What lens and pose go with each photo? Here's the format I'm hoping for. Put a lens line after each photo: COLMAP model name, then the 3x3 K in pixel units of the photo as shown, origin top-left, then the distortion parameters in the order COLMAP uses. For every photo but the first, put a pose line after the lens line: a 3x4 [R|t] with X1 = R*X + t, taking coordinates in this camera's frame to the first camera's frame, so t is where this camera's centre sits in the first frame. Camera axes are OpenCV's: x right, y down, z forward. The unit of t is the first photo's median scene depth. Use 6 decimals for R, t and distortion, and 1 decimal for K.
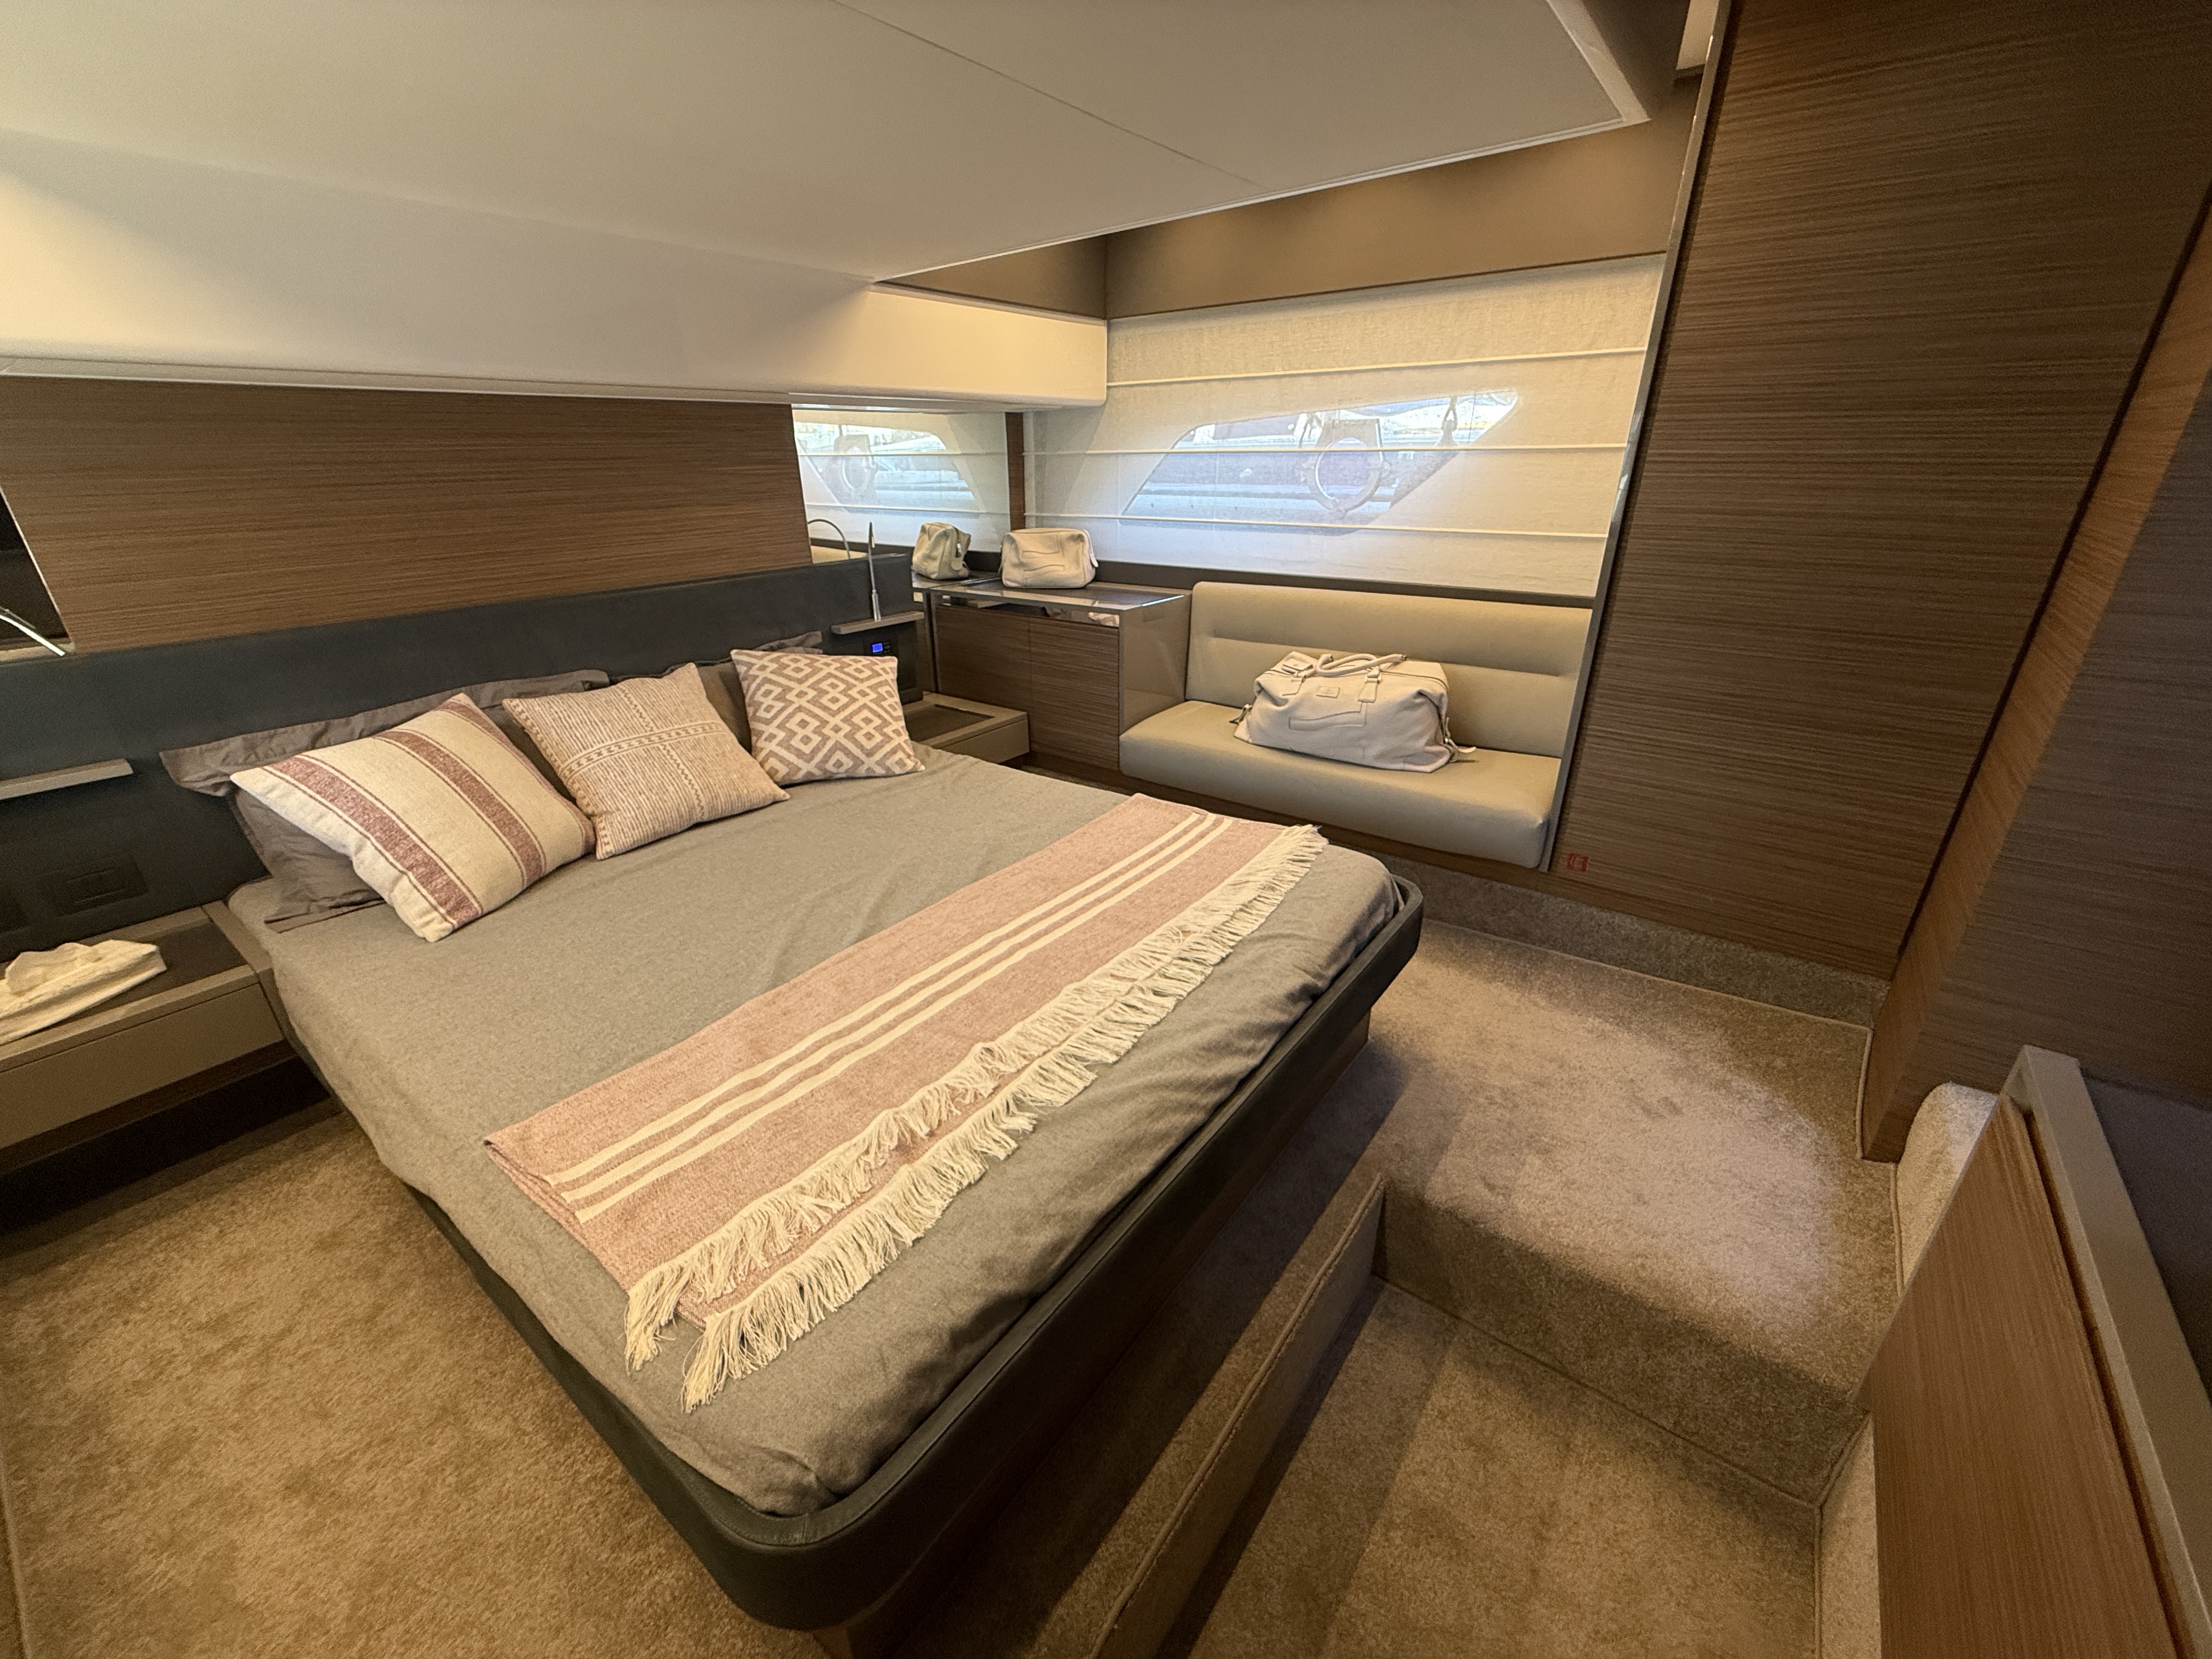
lens RADIAL K [[880.5, 0, 1096.7], [0, 880.5, 837.2], [0, 0, 1]] dist [0.000252, 0.000323]
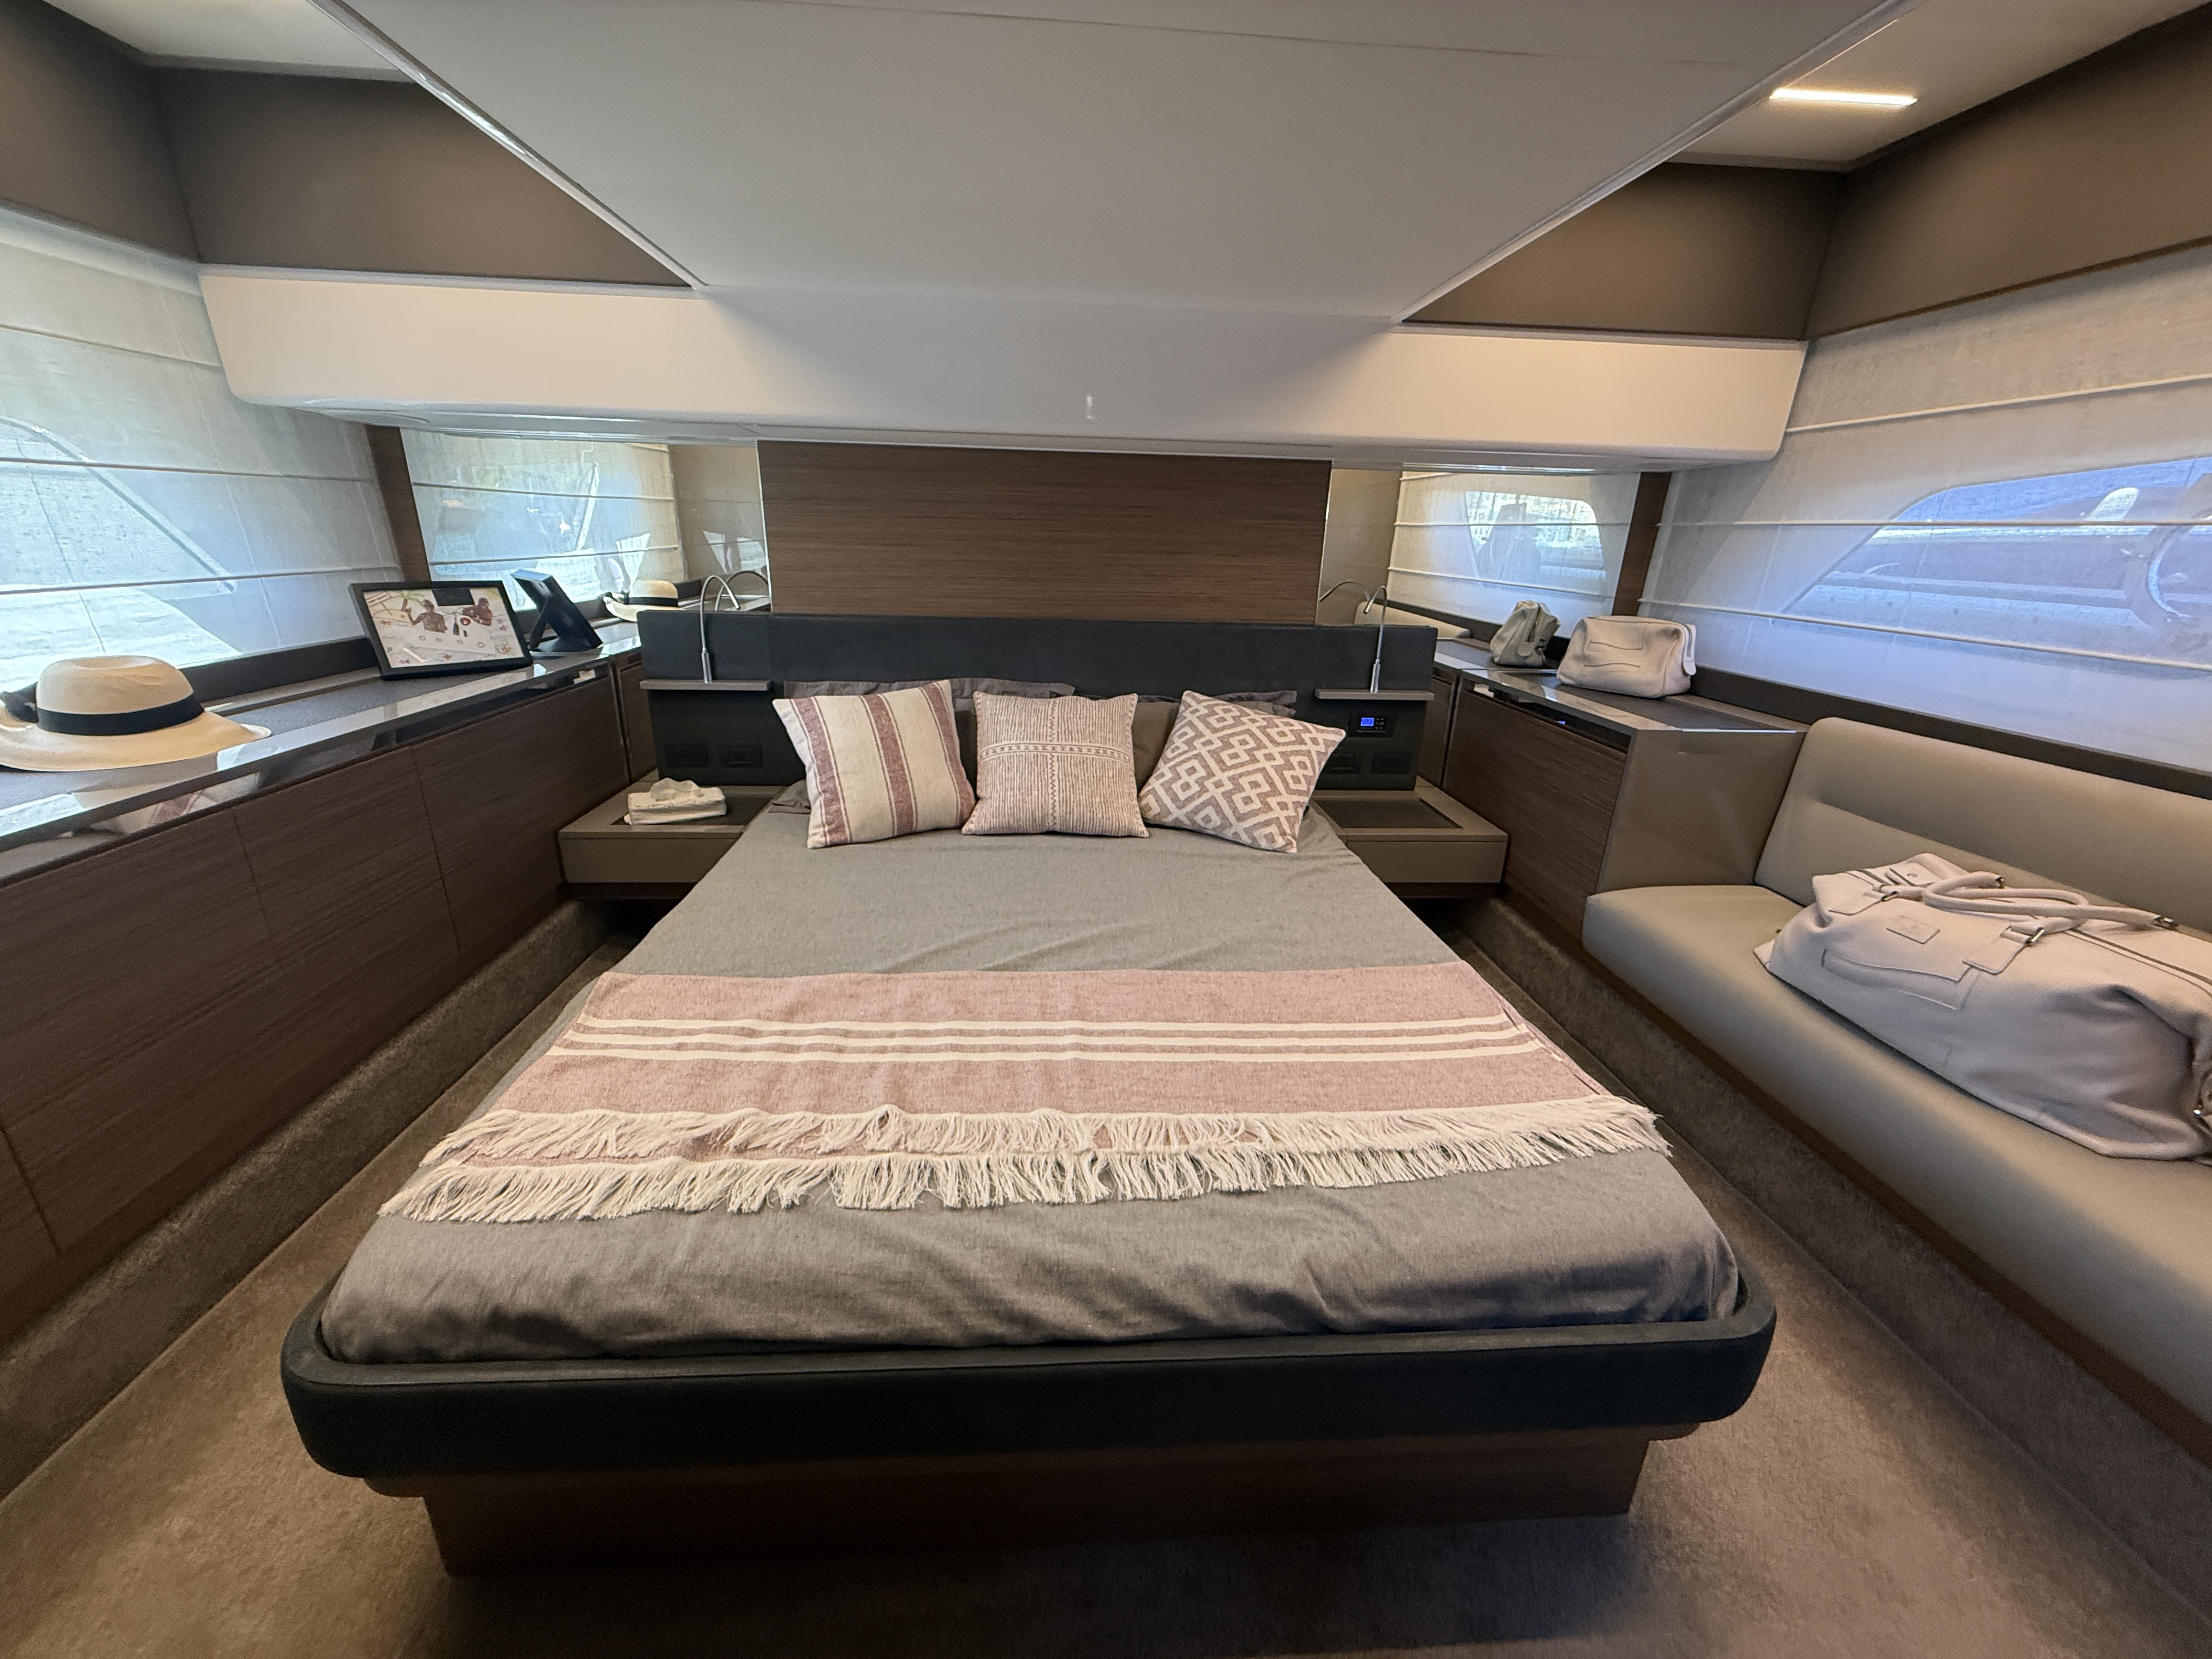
lens RADIAL K [[880.5, 0, 1096.7], [0, 880.5, 837.2], [0, 0, 1]] dist [0.000252, 0.000323]
pose [[0.655992, 0.277392, -0.701946, 0.307667], [-0.335003, 0.940396, 0.058550, -0.080980], [0.676348, 0.196745, 0.709820, 0.244529]]
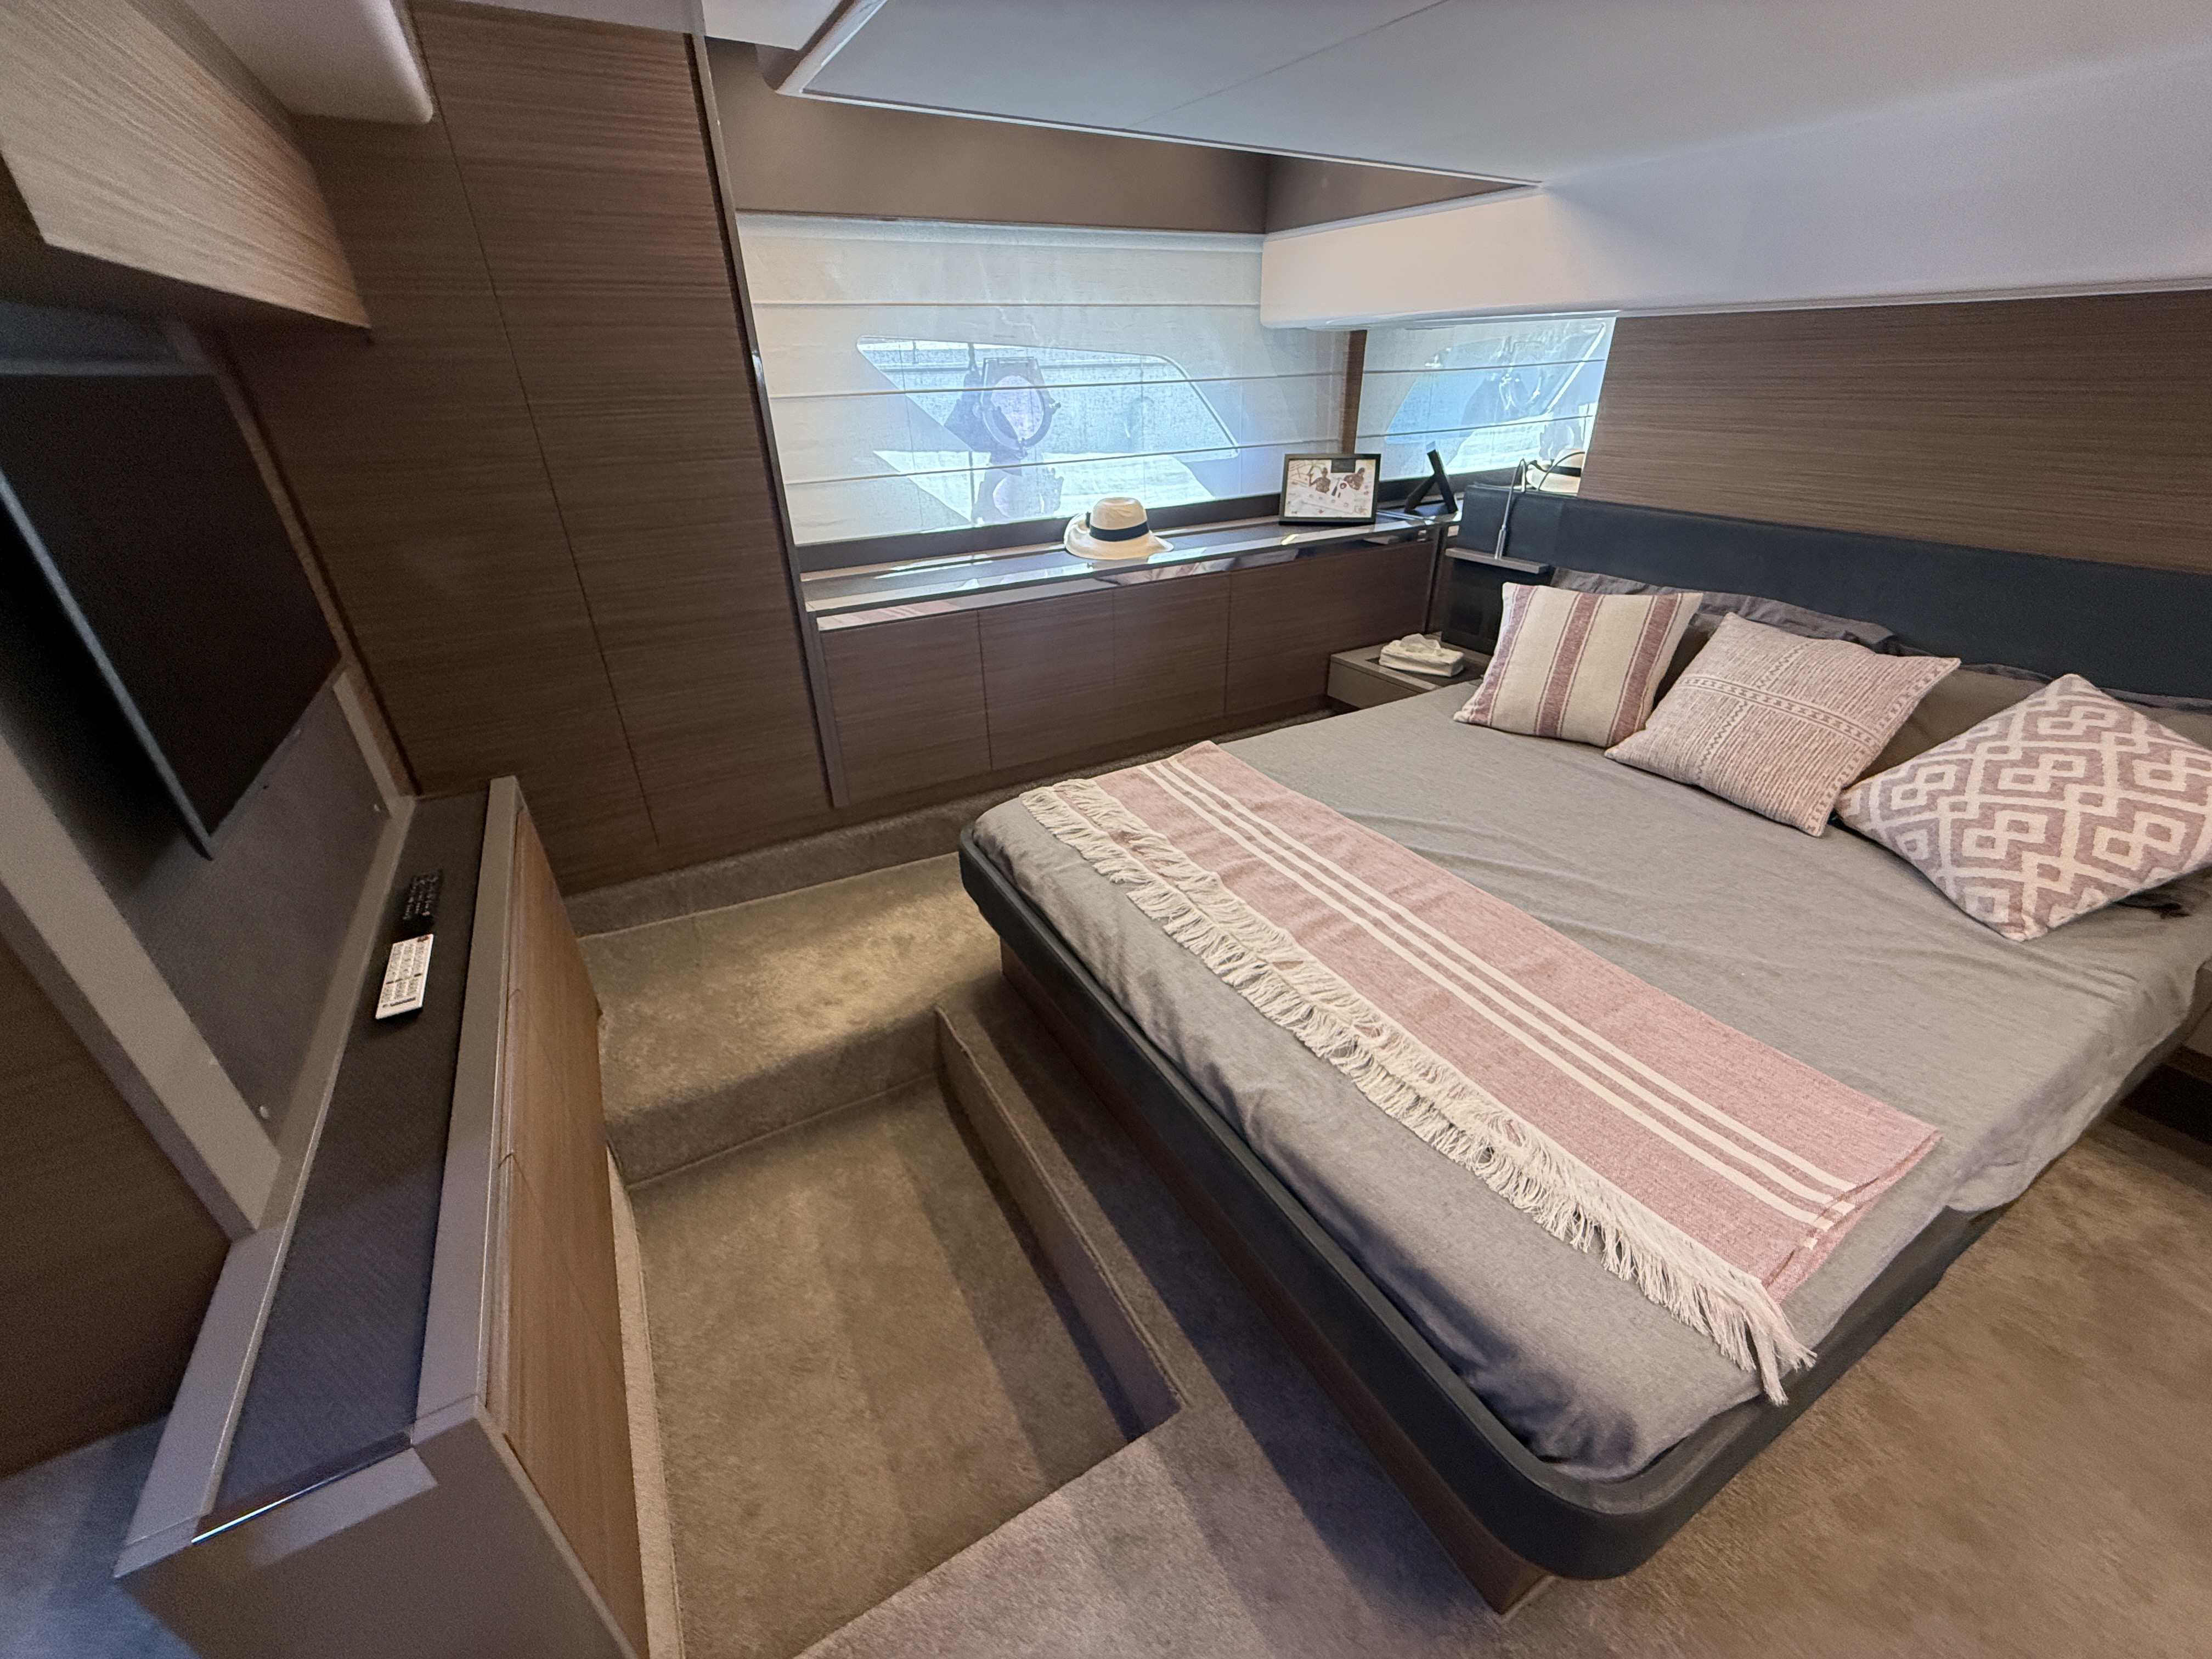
lens RADIAL K [[882.6, 0, 1102.7], [0, 882.6, 832.5], [0, 0, 1]] dist [-0.001327, 0.000041]
pose [[-0.393247, 0.454408, -0.799294, 0.514751], [-0.344795, 0.733007, 0.586360, -0.280532], [0.852334, 0.506177, -0.131575, 0.544497]]
